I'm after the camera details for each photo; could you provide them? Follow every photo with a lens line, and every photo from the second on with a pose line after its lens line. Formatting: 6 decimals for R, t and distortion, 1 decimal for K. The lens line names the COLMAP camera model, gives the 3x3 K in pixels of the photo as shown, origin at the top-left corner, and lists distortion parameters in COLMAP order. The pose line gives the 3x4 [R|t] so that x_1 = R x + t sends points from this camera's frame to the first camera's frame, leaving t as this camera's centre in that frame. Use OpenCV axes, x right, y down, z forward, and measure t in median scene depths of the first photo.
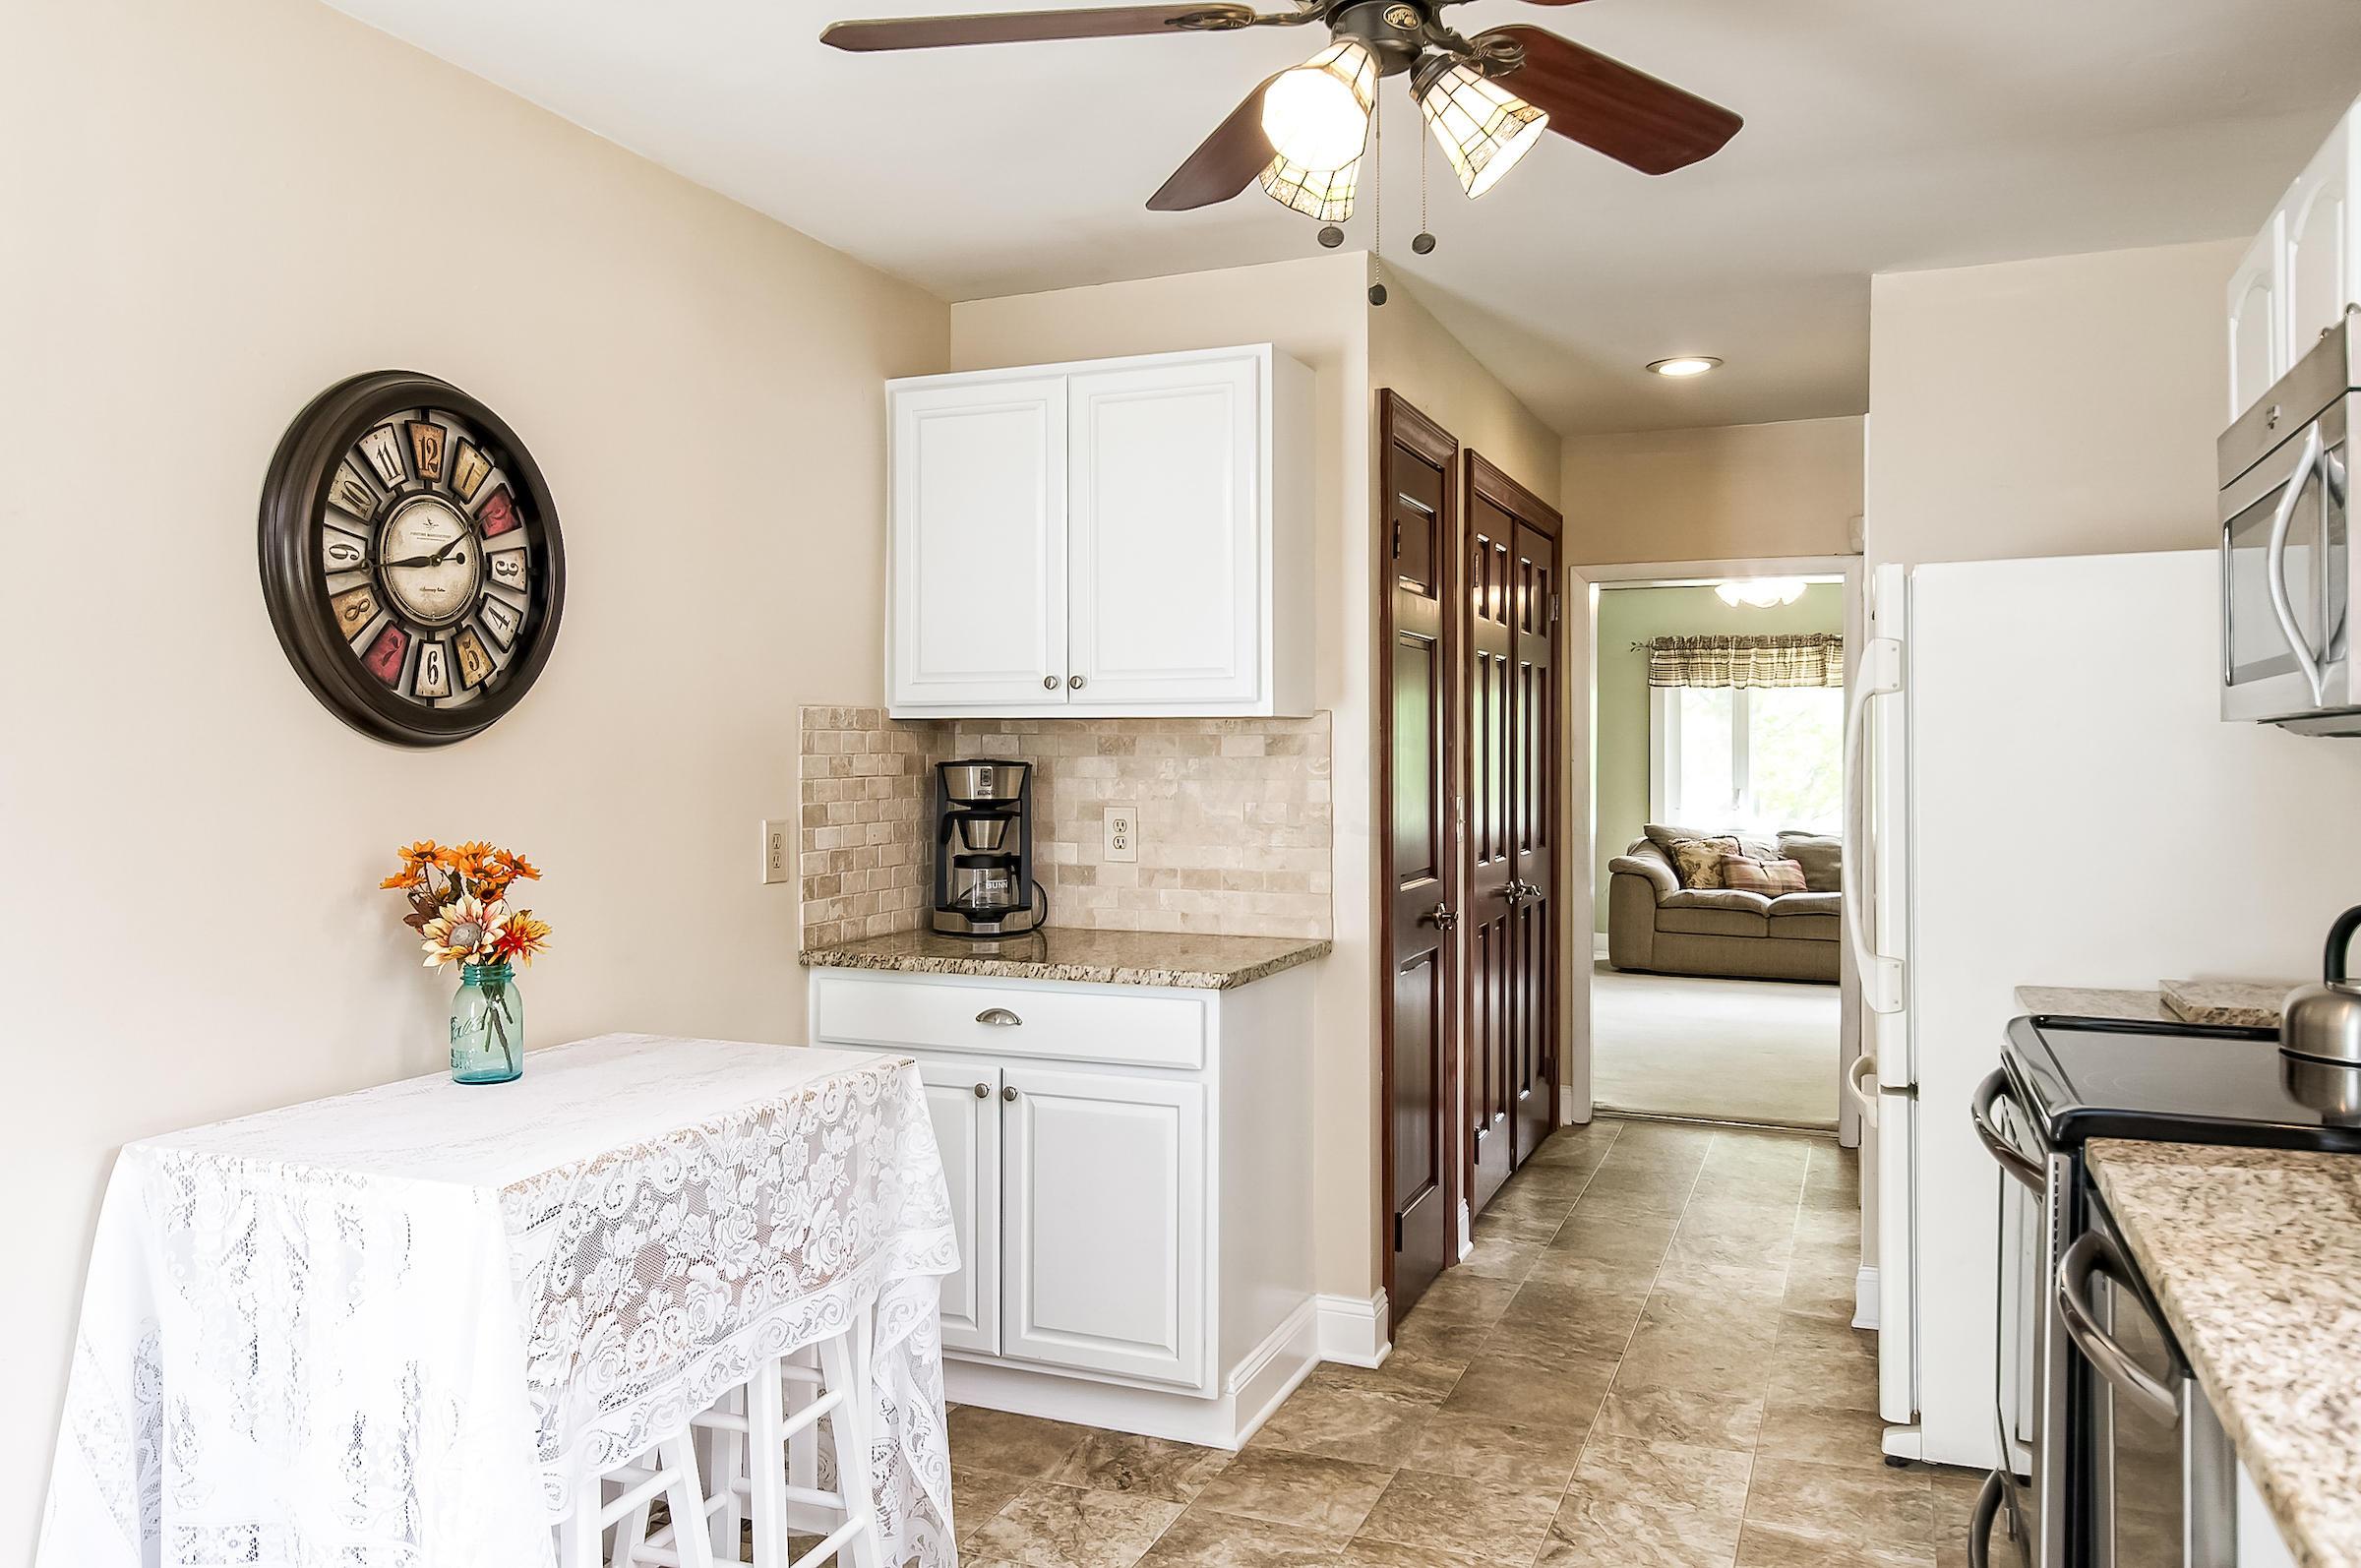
lens RADIAL K [[1649.3, 0, 1191.7], [0, 1649.3, 762.2], [0, 0, 1]] dist [0.004354, 0.005970]
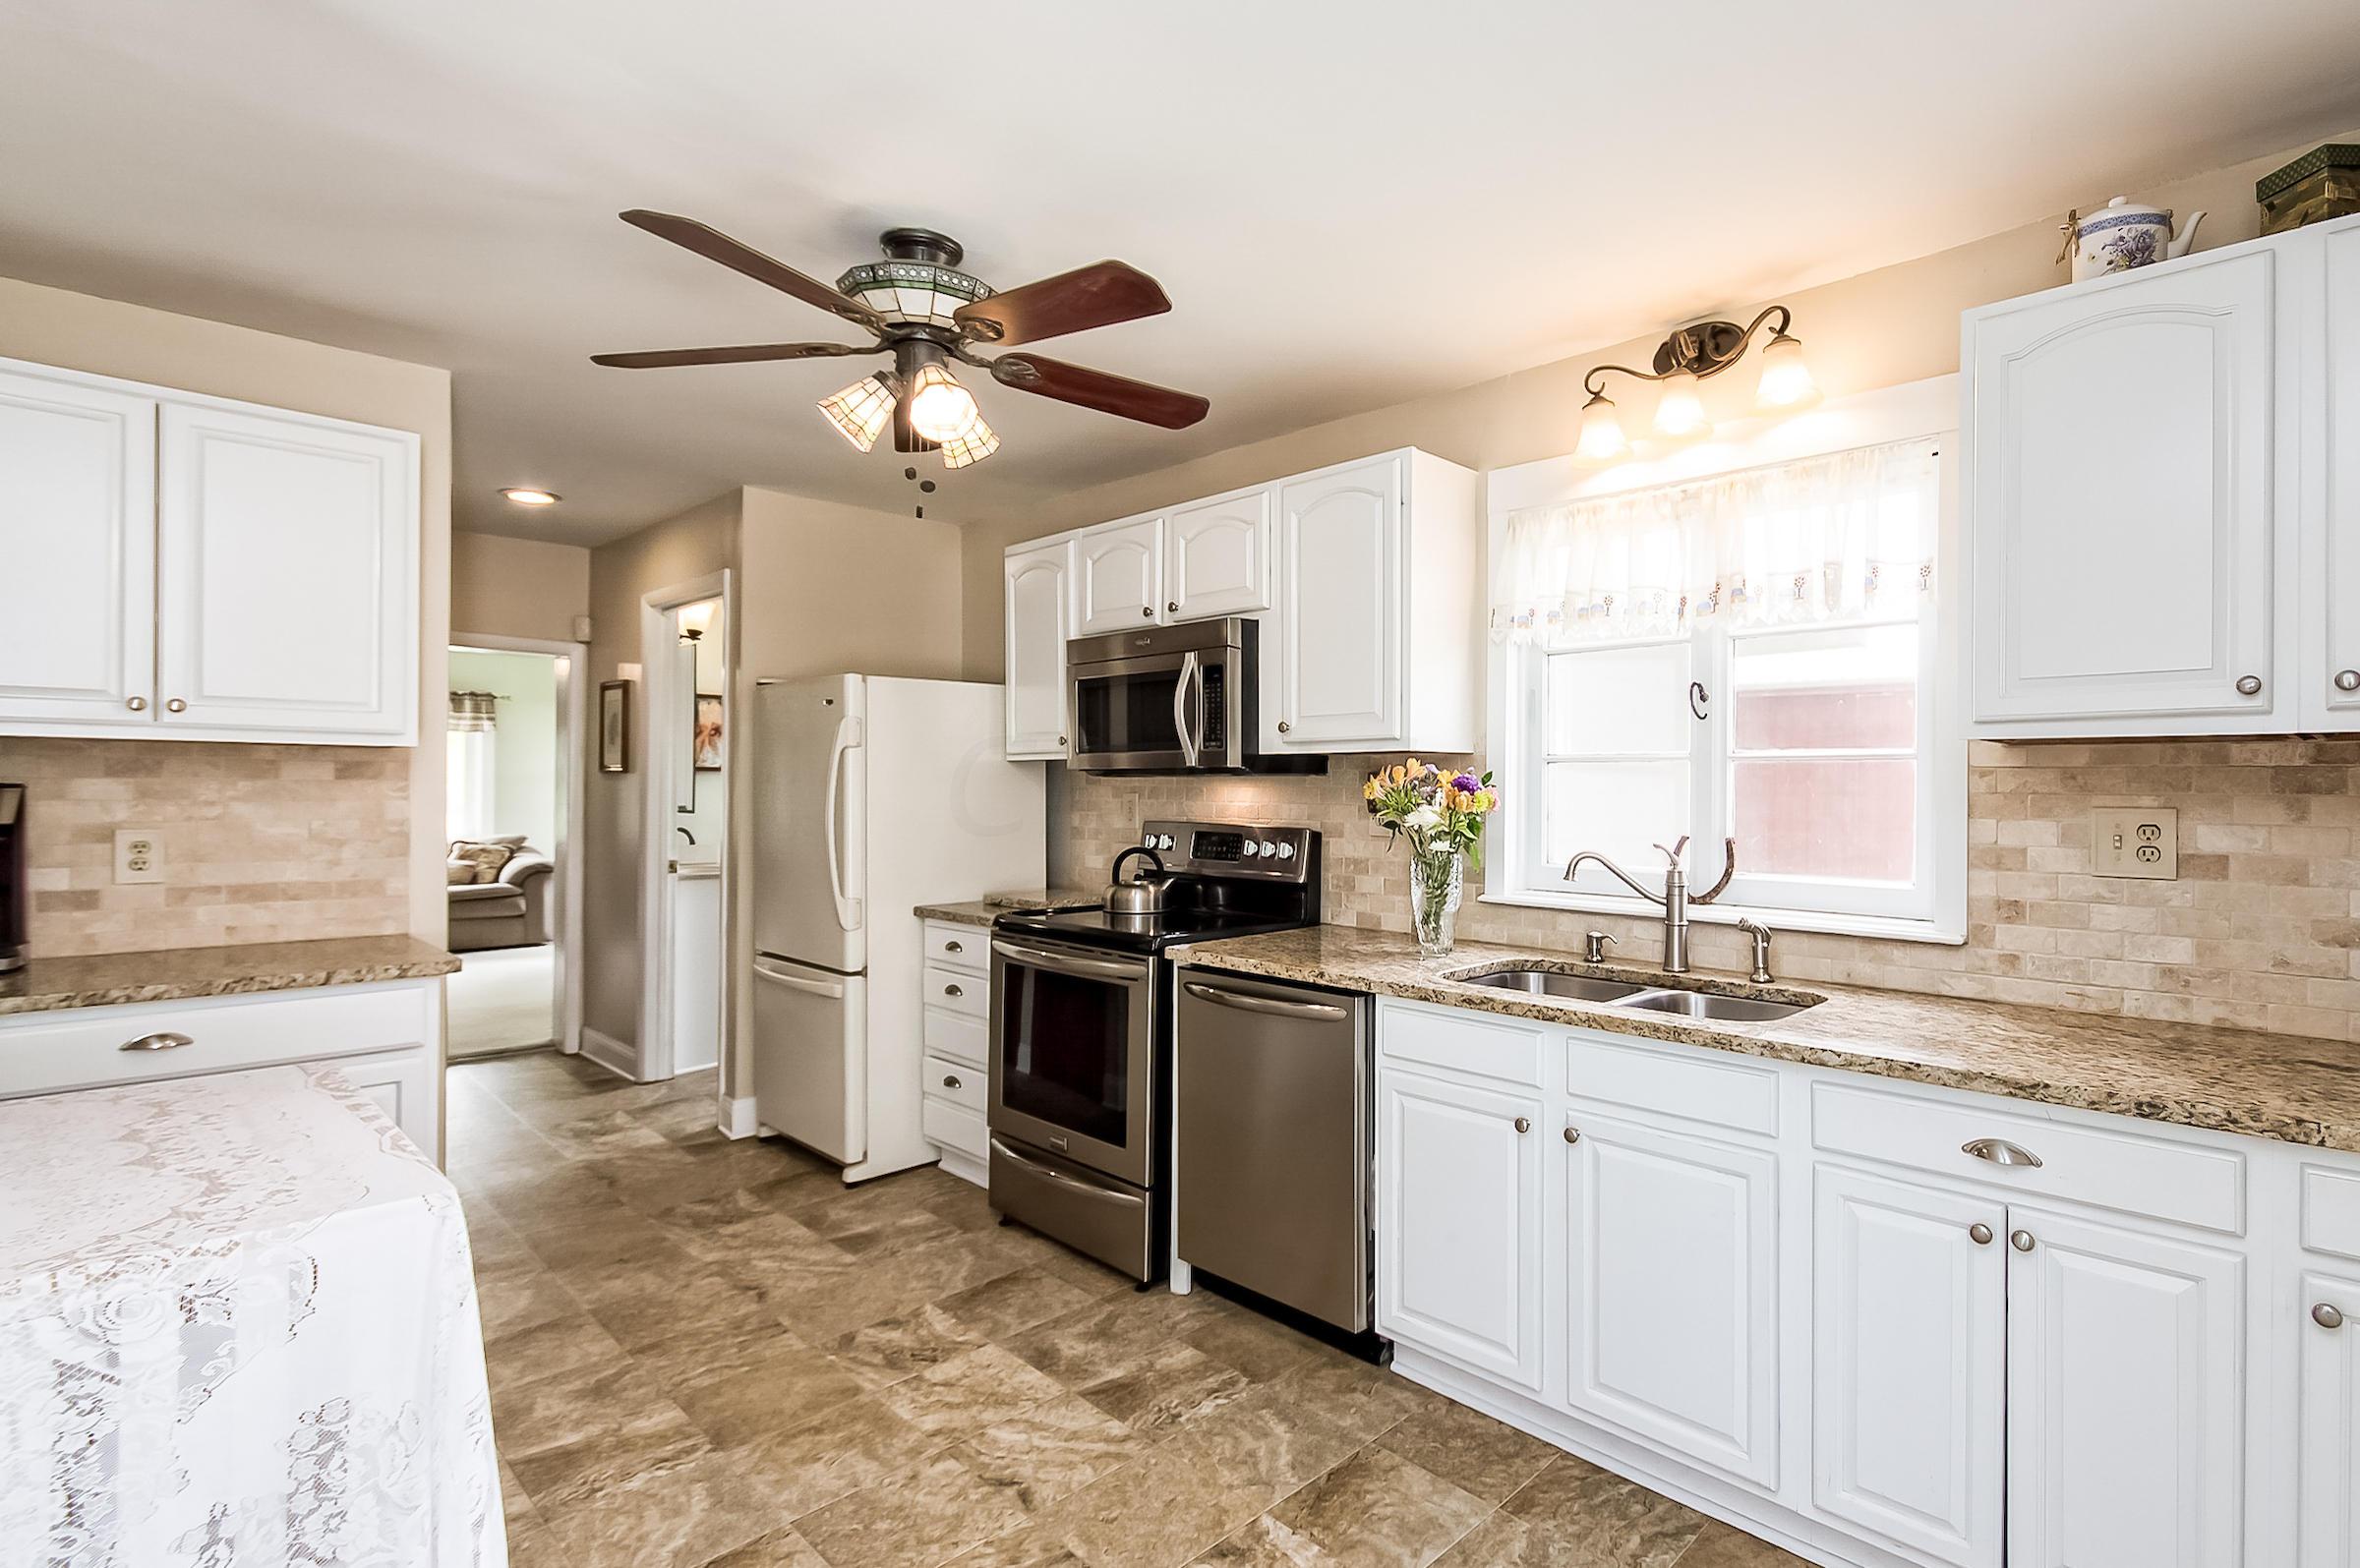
lens RADIAL K [[1158.5, 0, 1196.5], [0, 1158.5, 787.3], [0, 0, 1]] dist [0.000145, -0.000360]
pose [[0.416590, 0.000843, 0.909094, -0.435520], [-0.002067, 0.999998, 0.000020, 0.000571], [-0.909092, -0.001888, 0.416591, 0.128578]]
